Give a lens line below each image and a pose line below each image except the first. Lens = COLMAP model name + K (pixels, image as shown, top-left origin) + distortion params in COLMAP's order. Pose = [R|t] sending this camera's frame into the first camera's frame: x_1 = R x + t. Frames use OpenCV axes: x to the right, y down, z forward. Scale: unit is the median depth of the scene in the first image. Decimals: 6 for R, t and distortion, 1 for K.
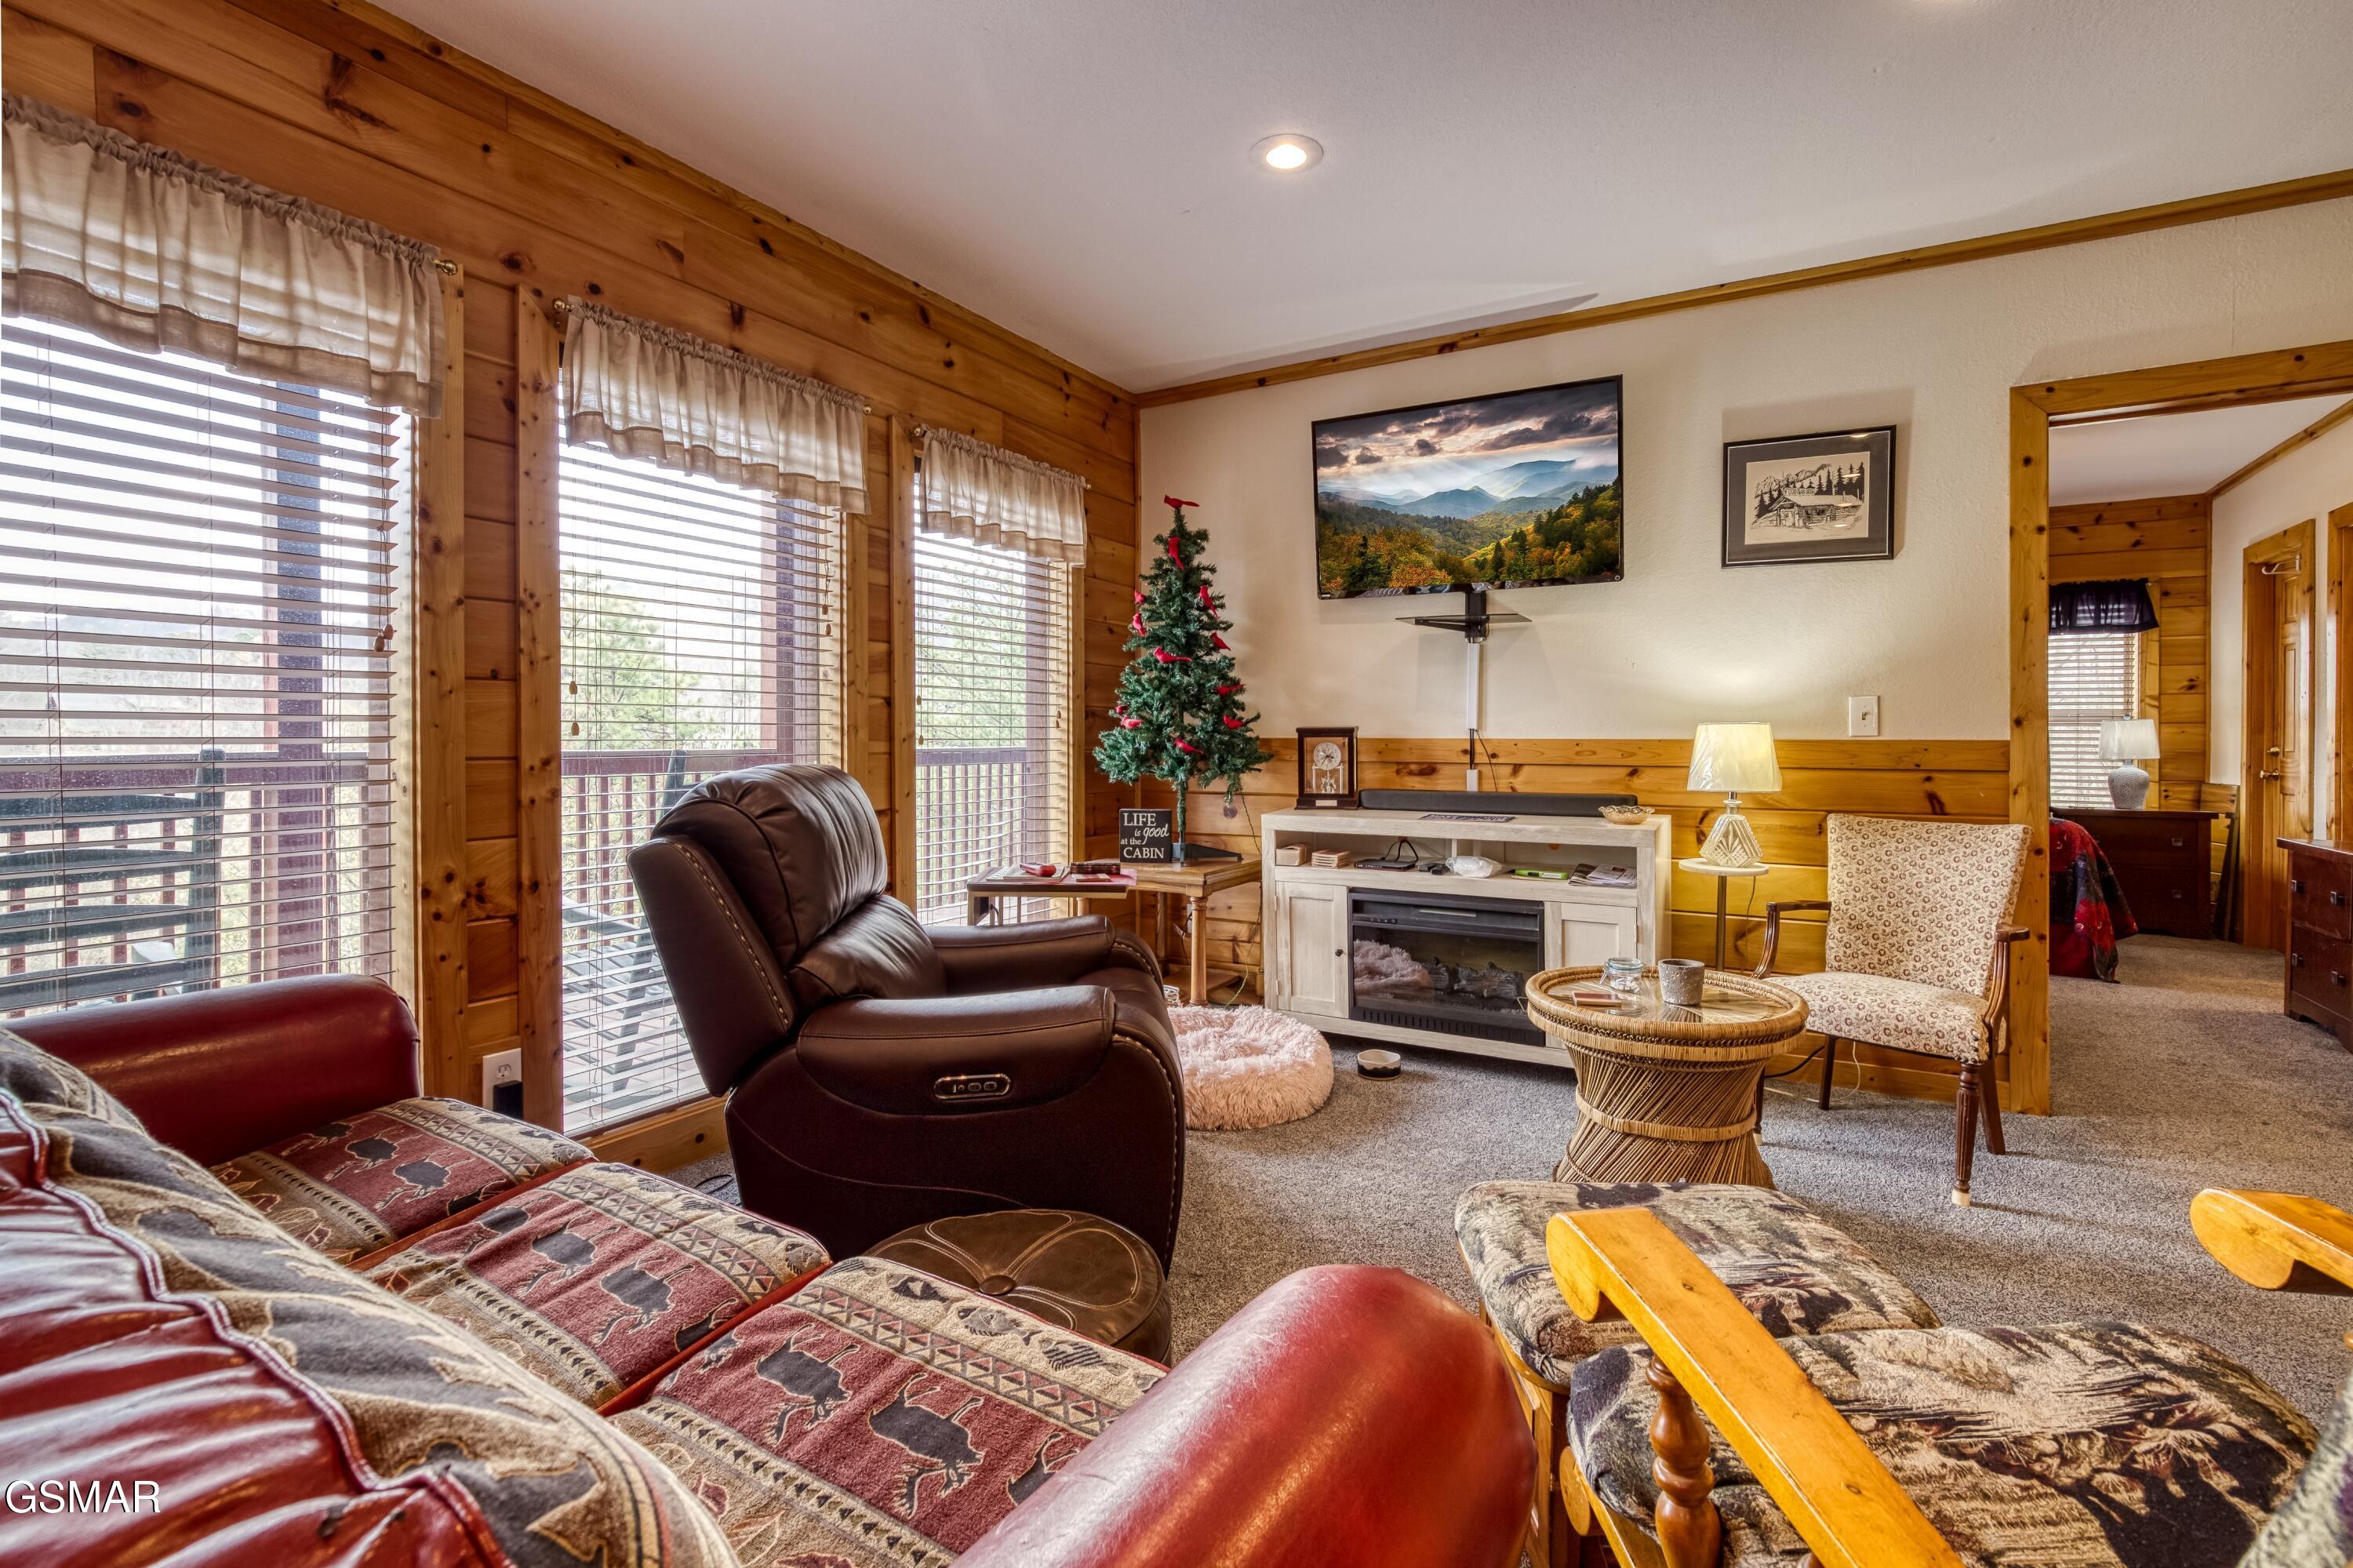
lens RADIAL K [[1072.8, 0, 1240.1], [0, 1072.8, 718.8], [0, 0, 1]] dist [-0.001463, -0.000019]
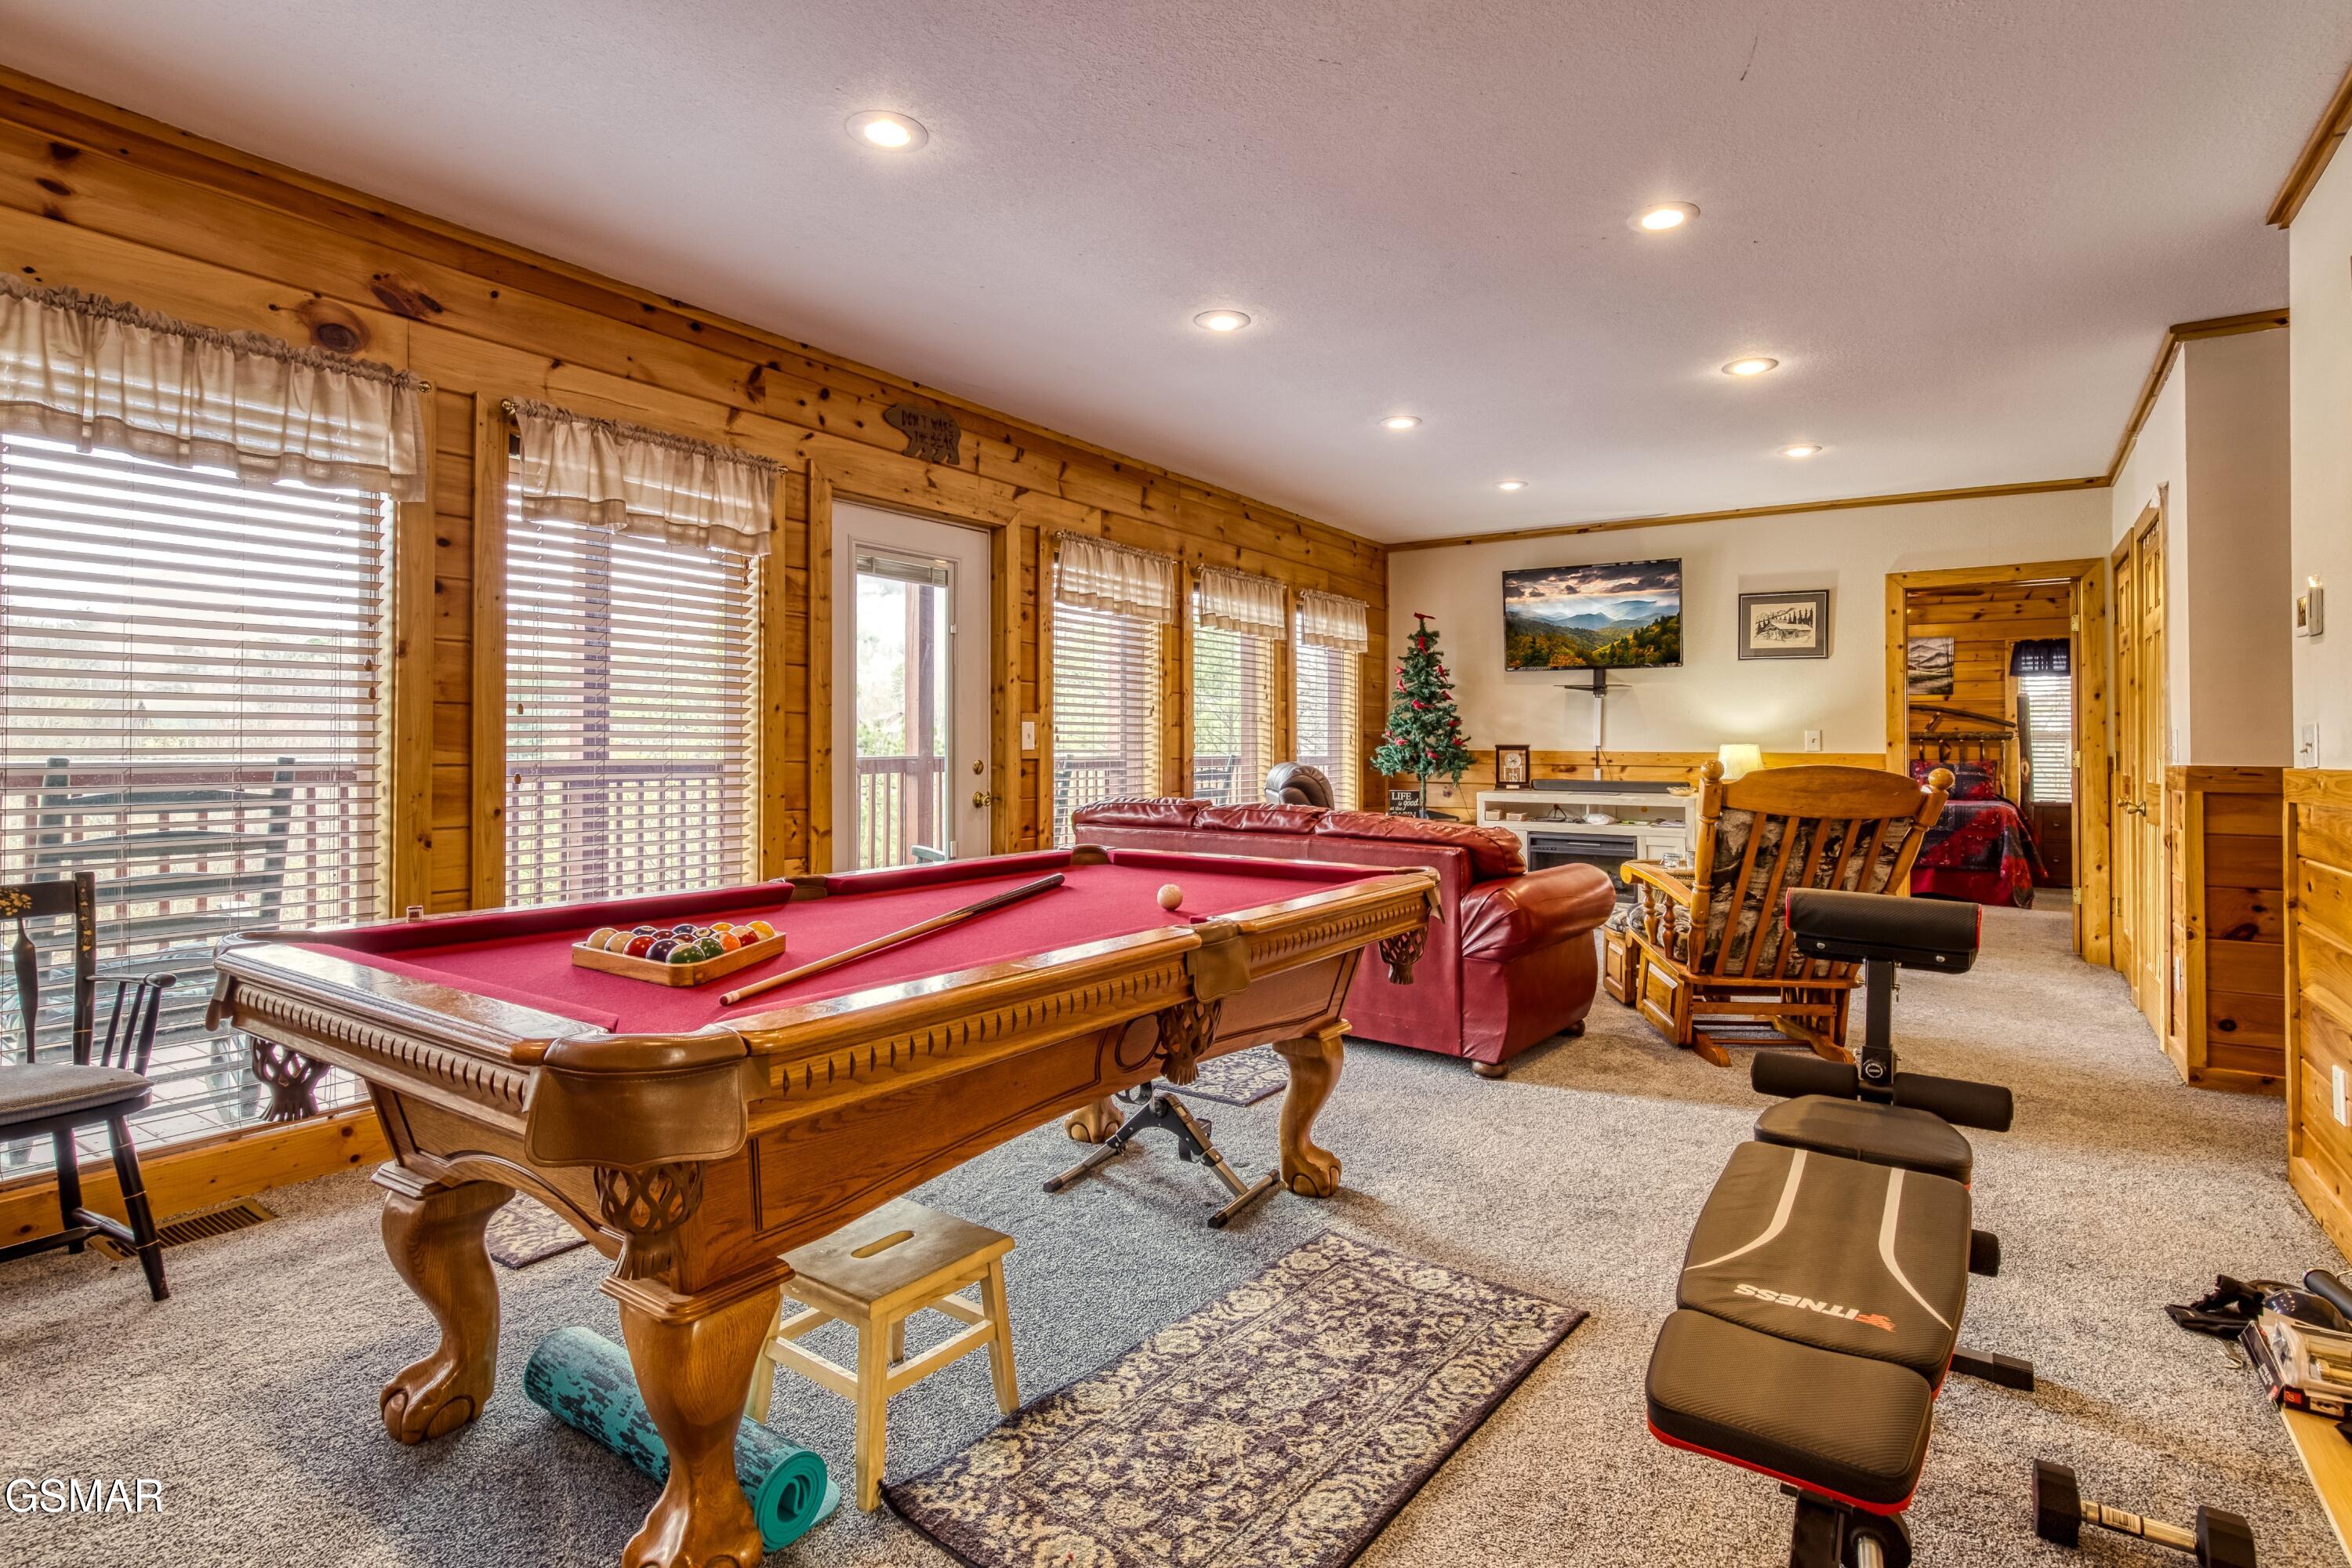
lens RADIAL K [[1106.4, 0, 1175.8], [0, 1106.4, 734.0], [0, 0, 1]] dist [-0.000311, -0.000028]
pose [[0.989599, 0.000867, -0.143854, -0.215534], [-0.000070, 0.999985, 0.005540, -0.020888], [0.143856, -0.005472, 0.989583, -0.933306]]
